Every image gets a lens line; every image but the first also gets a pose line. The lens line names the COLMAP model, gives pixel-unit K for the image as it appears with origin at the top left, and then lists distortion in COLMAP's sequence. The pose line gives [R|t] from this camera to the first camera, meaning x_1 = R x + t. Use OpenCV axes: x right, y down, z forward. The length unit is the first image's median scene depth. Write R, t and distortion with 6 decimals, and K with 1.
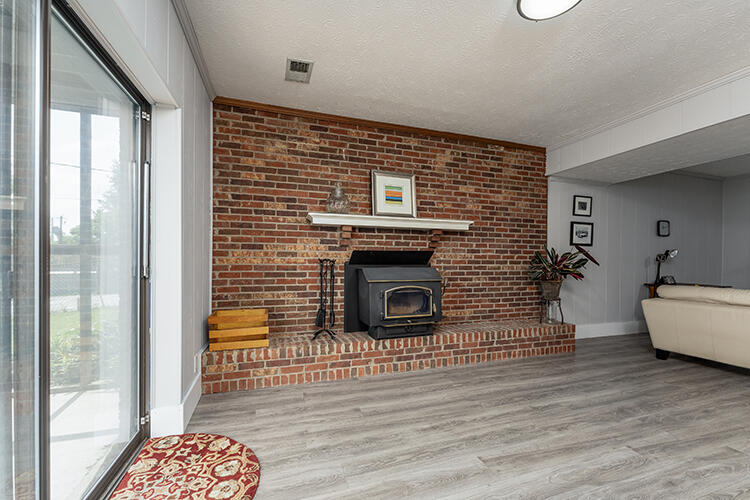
lens RADIAL K [[307.6, 0, 375.8], [0, 307.6, 261.2], [0, 0, 1]] dist [0.000214, 0.000252]
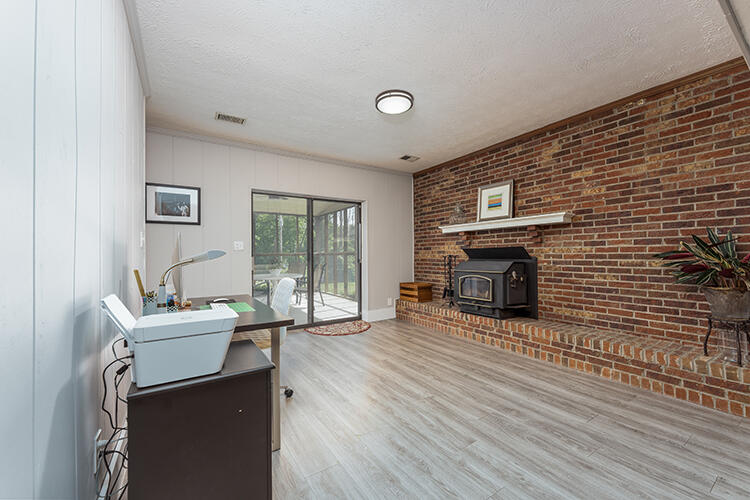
lens RADIAL K [[305.1, 0, 375.0], [0, 305.1, 250.0], [0, 0, 1]] dist [-0.002291, -0.000354]
pose [[0.244126, -0.026060, -0.969393, 1.088283], [0.004137, 0.999658, -0.025831, 0.005020], [0.969735, 0.002295, 0.244150, 0.234967]]
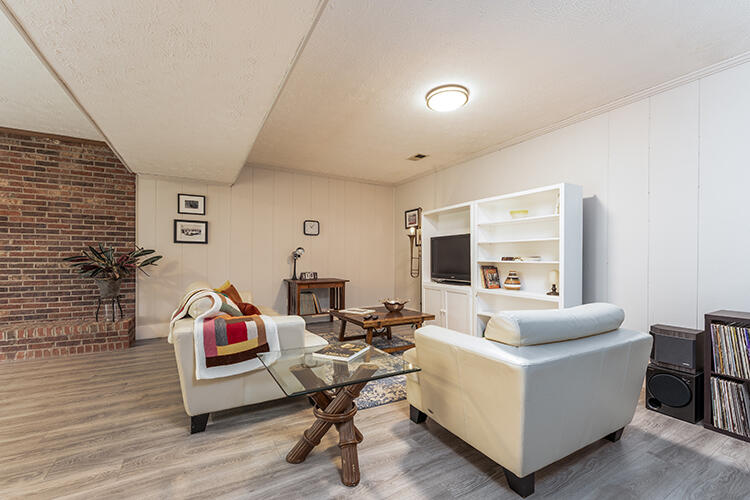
lens RADIAL K [[307.6, 0, 375.8], [0, 307.6, 261.2], [0, 0, 1]] dist [0.000214, 0.000252]
pose [[0.982394, -0.006829, 0.186695, 1.383204], [0.006296, 0.999974, 0.003450, 0.011903], [-0.186713, -0.002214, 0.982412, -0.153268]]
